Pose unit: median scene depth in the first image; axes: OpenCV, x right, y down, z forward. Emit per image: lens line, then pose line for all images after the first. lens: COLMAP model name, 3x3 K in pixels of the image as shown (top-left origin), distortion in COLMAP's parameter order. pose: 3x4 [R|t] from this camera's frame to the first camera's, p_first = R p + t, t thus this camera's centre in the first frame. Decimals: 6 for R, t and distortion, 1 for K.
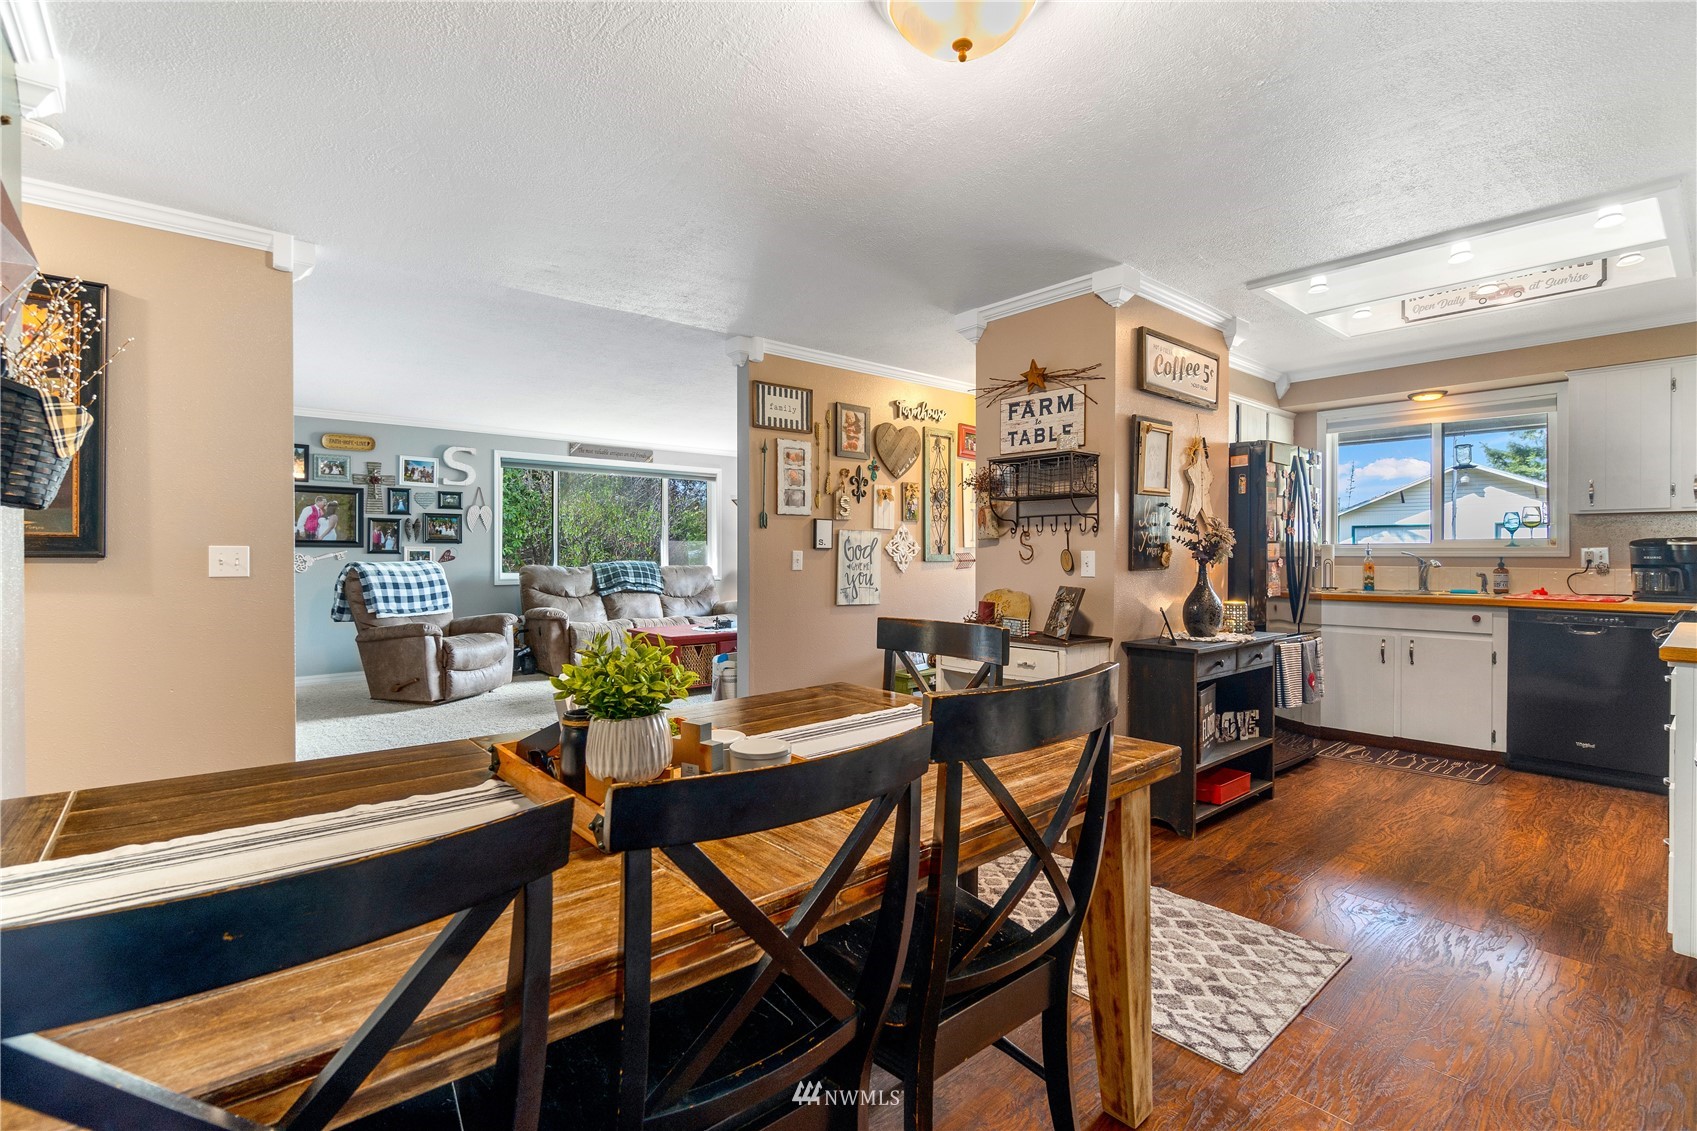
lens RADIAL K [[787.2, 0, 844.5], [0, 787.2, 558.8], [0, 0, 1]] dist [-0.002638, 0.001135]
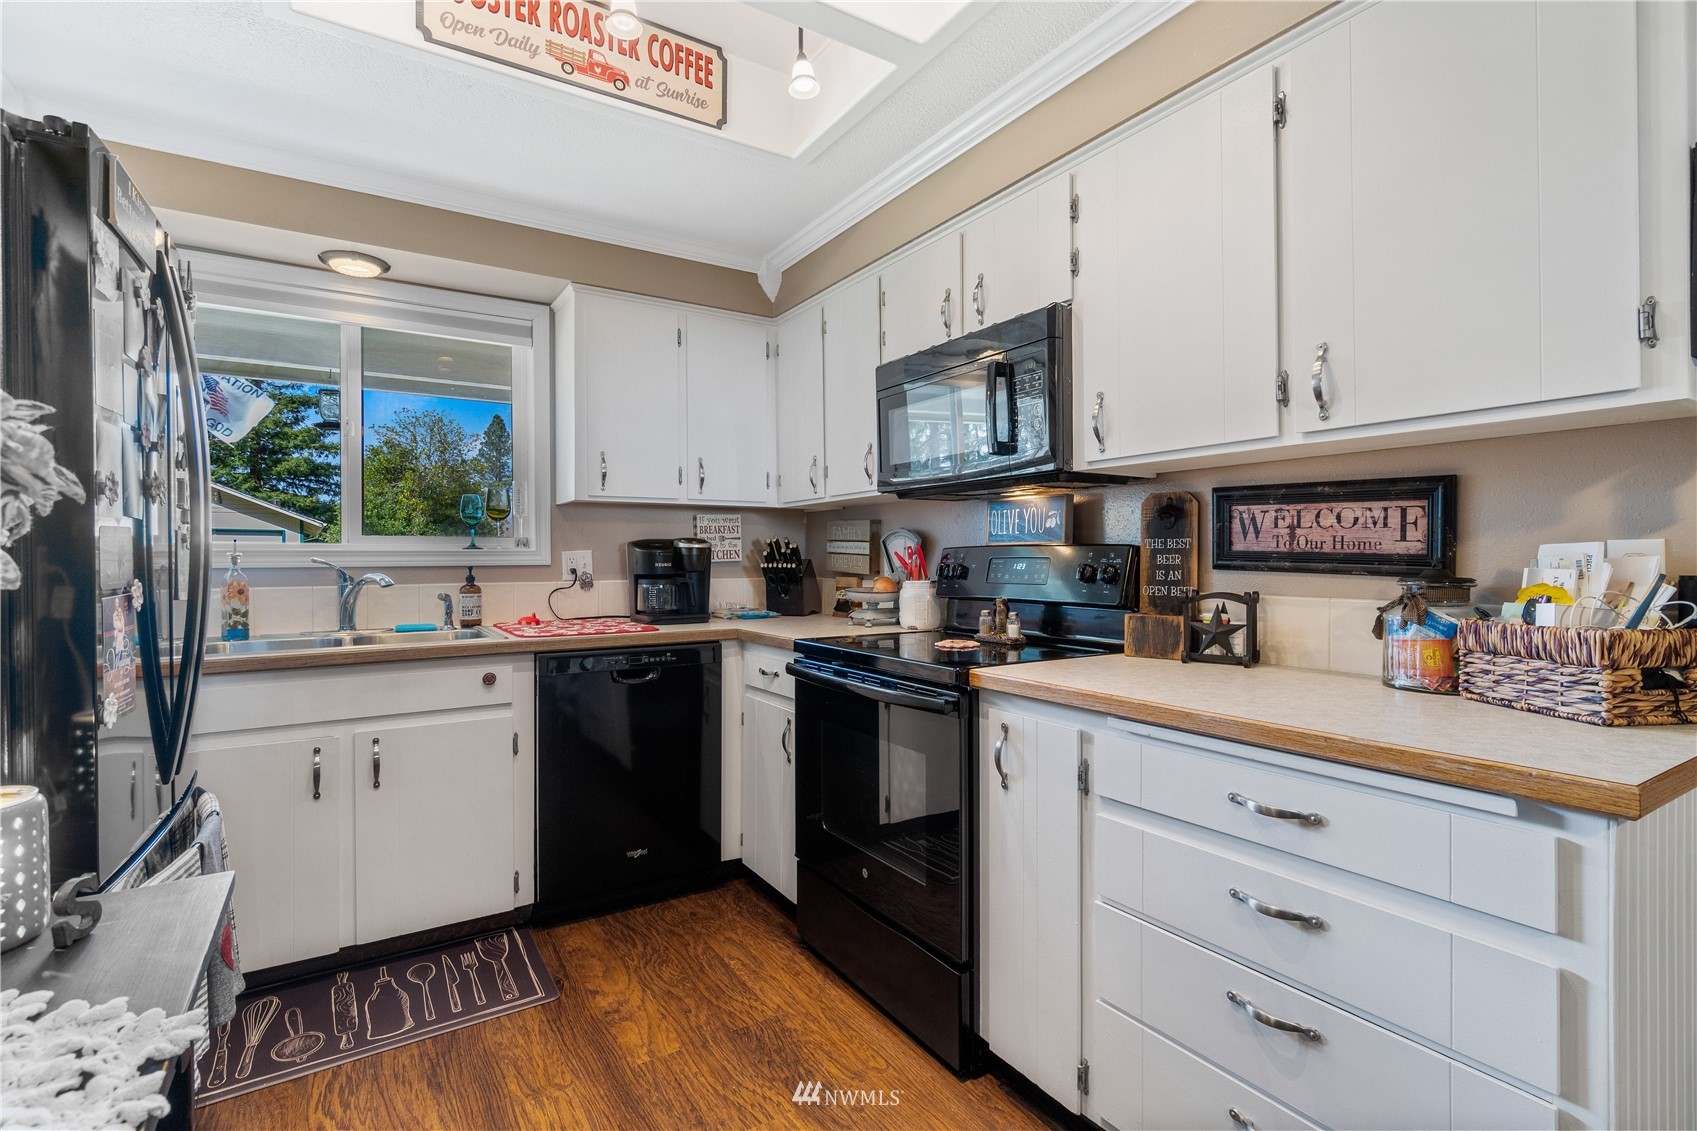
lens RADIAL K [[787.2, 0, 844.5], [0, 787.2, 558.8], [0, 0, 1]] dist [-0.002638, 0.001135]
pose [[0.145467, -0.002079, 0.989361, 0.311766], [0.012980, 0.999916, 0.000193, -0.005067], [-0.989278, 0.012814, 0.145482, 0.710068]]
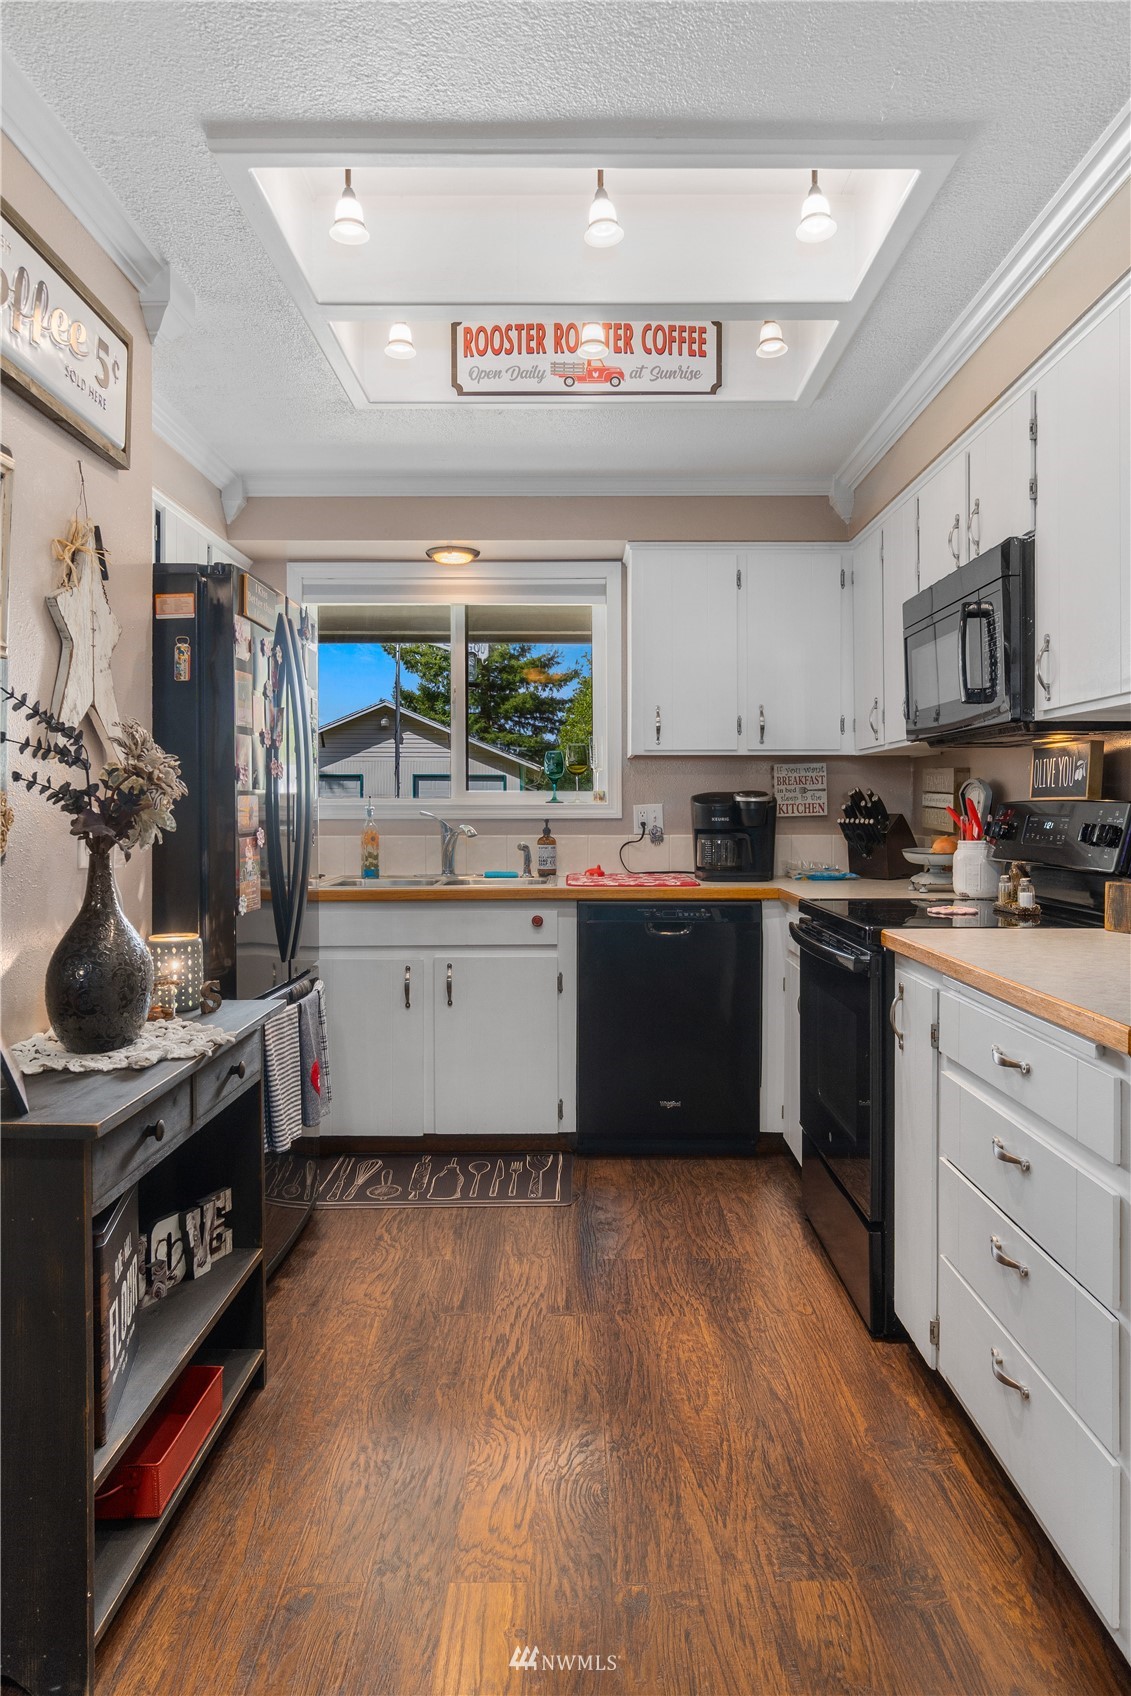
lens RADIAL K [[1097.5, 0, 587.0], [0, 1097.5, 814.5], [0, 0, 1]] dist [-0.006057, -0.000630]
pose [[0.647597, -0.005745, 0.761961, 0.189232], [0.007982, 0.999968, 0.000756, -0.007528], [-0.761941, 0.005592, 0.647622, 0.440827]]
